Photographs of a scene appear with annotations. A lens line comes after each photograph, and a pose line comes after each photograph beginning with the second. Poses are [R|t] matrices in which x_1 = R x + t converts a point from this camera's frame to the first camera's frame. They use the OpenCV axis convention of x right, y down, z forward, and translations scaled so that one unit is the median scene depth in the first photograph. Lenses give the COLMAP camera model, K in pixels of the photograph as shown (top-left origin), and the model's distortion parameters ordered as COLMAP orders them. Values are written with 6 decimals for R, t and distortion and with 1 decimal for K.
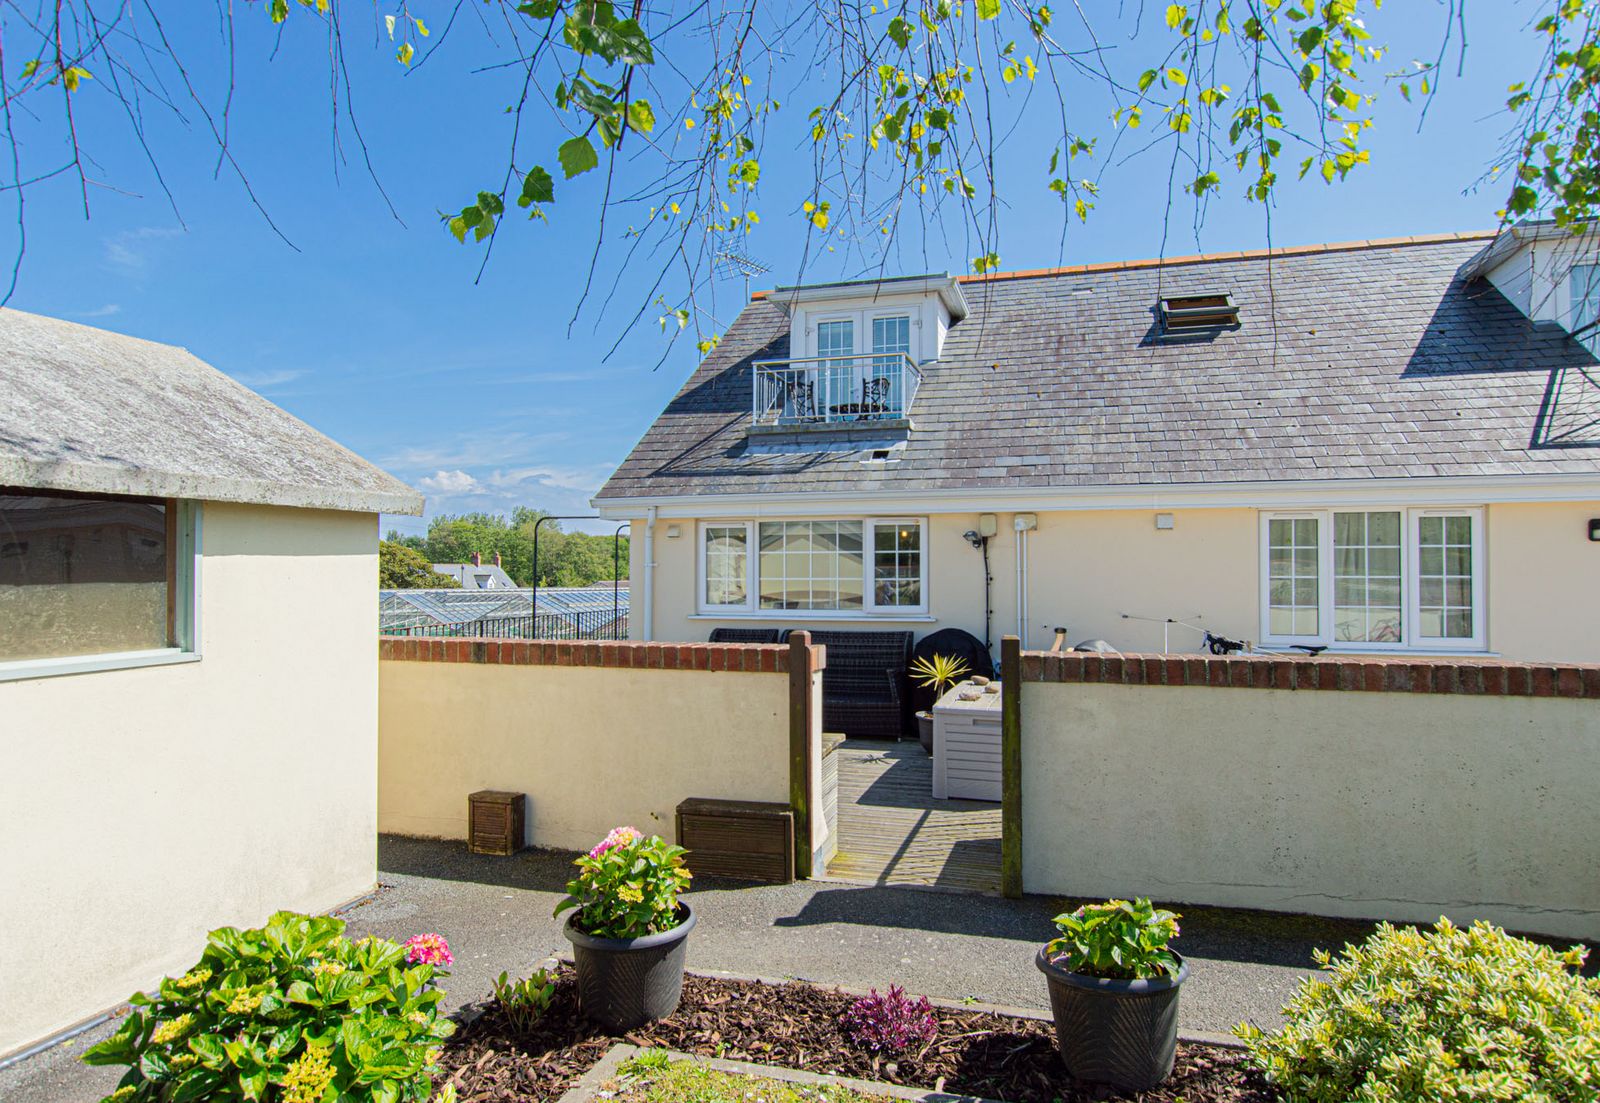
lens RADIAL K [[962.1, 0, 800.0], [0, 962.1, 551.5], [0, 0, 1]] dist [0.000248, 0.000103]
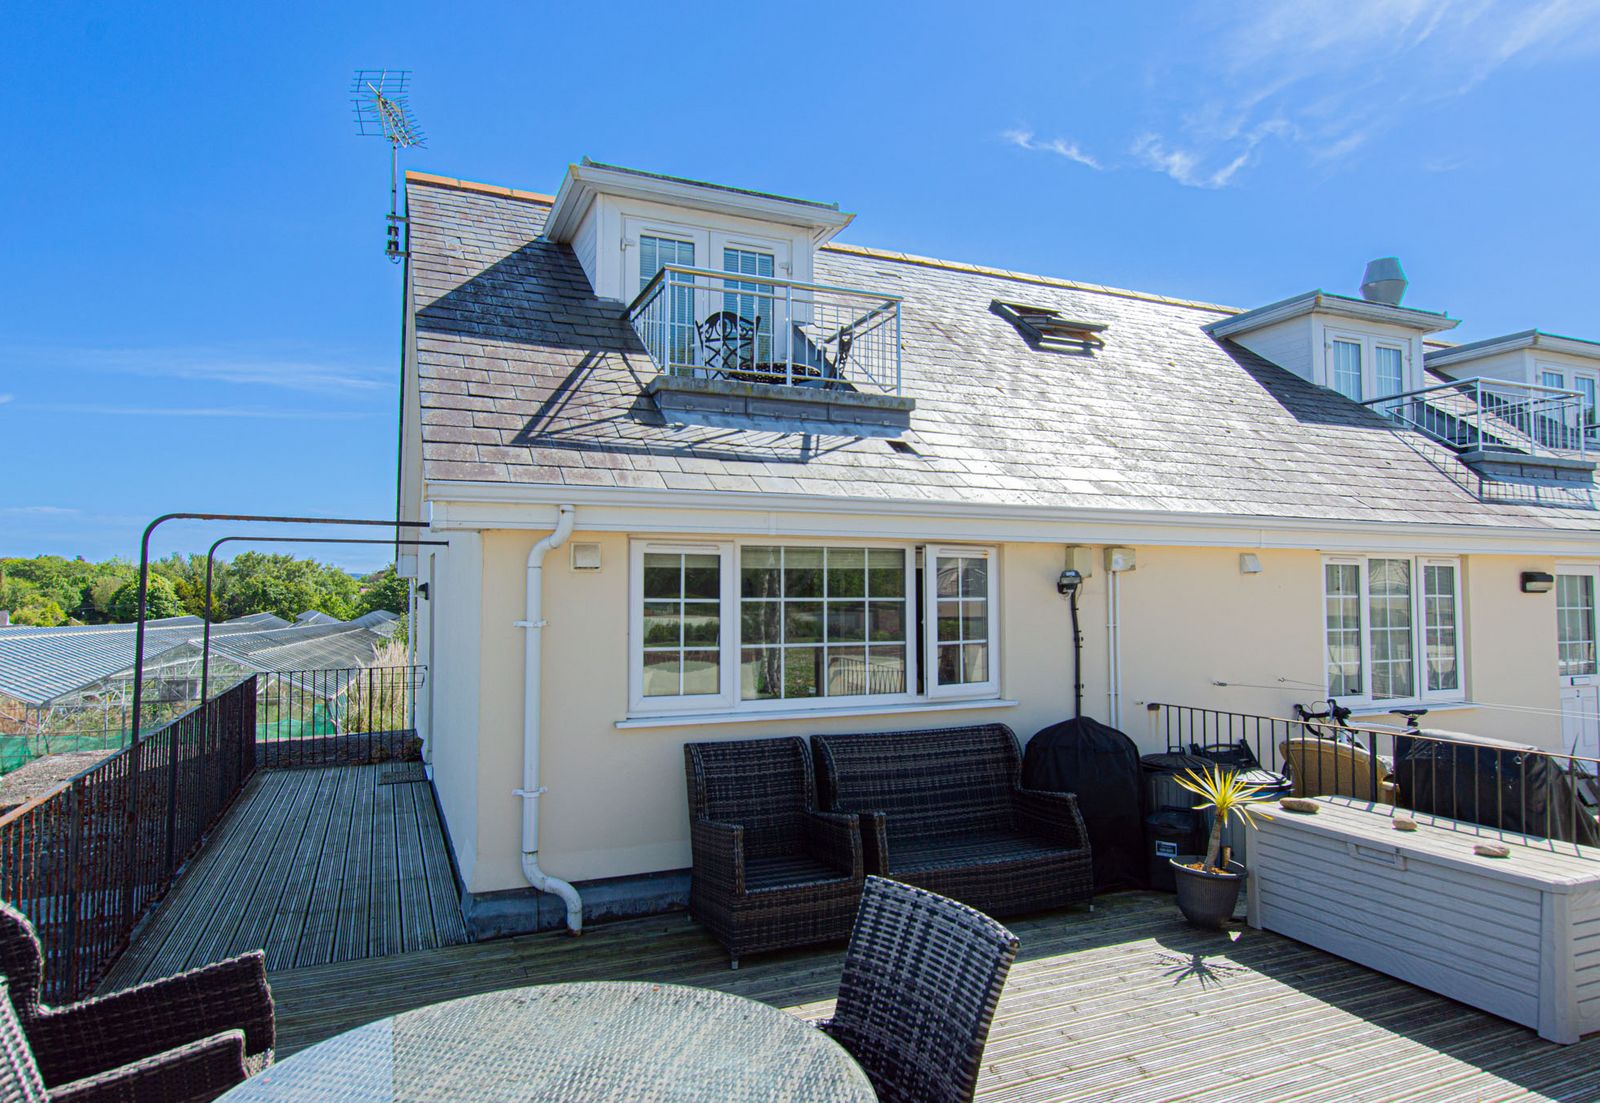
lens RADIAL K [[962.1, 0, 800.0], [0, 962.1, 551.5], [0, 0, 1]] dist [0.000248, 0.000103]
pose [[0.761082, 0.030928, 0.647918, -0.409446], [-0.013129, 0.999393, -0.032283, -0.009629], [-0.648523, 0.016063, 0.761026, 0.595118]]
